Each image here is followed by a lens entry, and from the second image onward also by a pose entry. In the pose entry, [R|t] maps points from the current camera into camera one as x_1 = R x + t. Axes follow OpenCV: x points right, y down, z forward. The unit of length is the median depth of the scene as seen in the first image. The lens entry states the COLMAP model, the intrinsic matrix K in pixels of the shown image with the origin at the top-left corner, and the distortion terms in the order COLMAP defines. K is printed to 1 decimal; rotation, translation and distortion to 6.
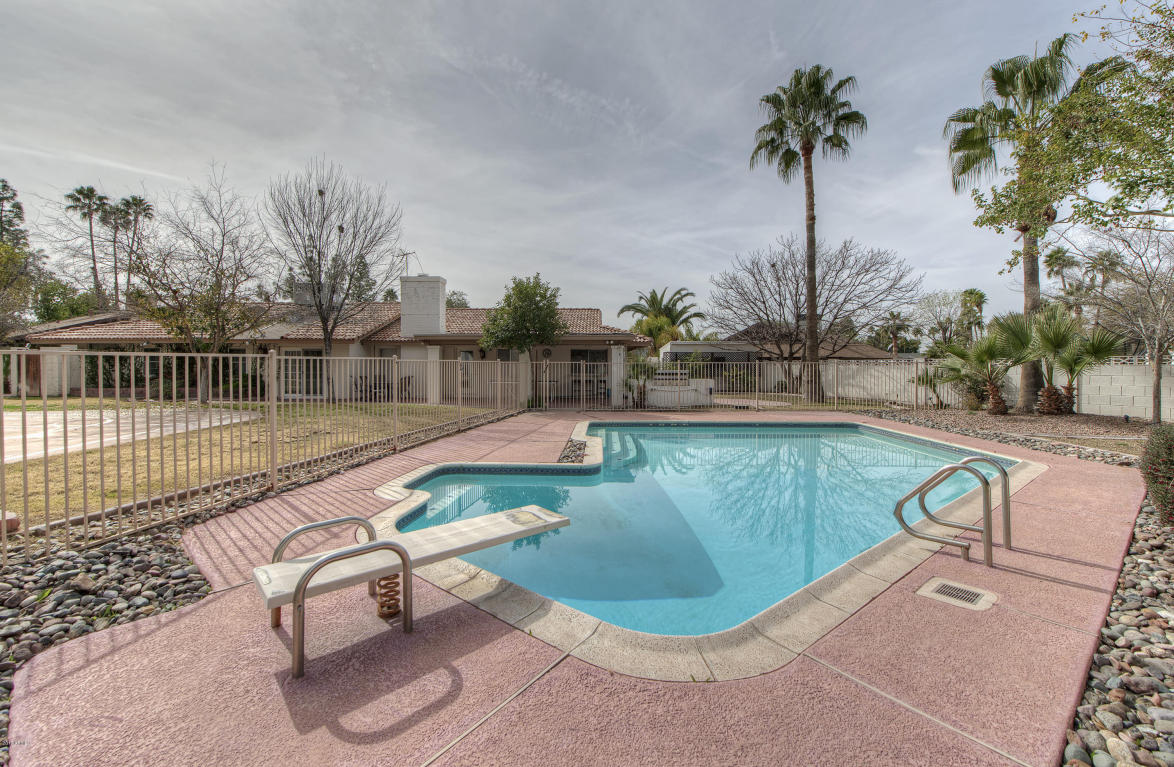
lens RADIAL K [[471.3, 0, 582.1], [0, 471.3, 371.4], [0, 0, 1]] dist [-0.002397, -0.000531]
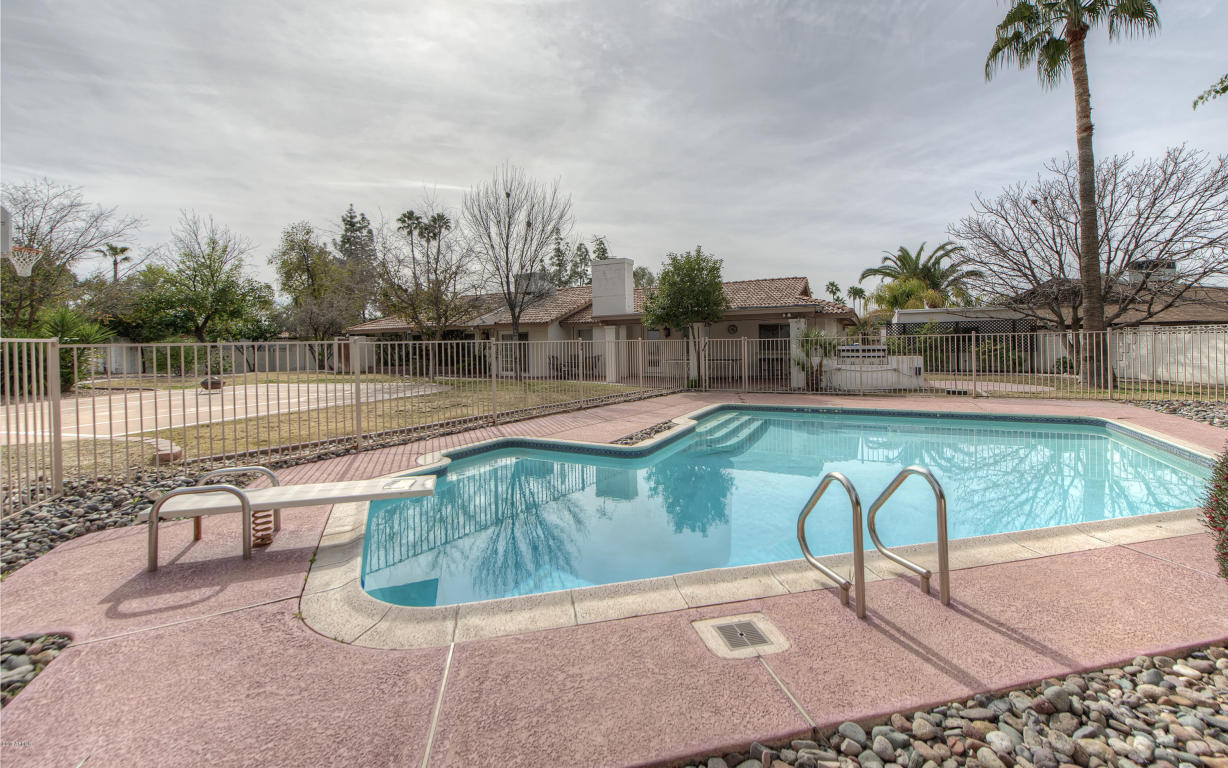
lens RADIAL K [[496.7, 0, 636.0], [0, 496.7, 347.9], [0, 0, 1]] dist [0.002026, -0.000713]
pose [[0.907814, -0.014159, -0.419133, 0.178572], [0.013559, 0.999898, -0.004410, -0.000454], [0.419153, -0.001679, 0.907914, 0.032140]]
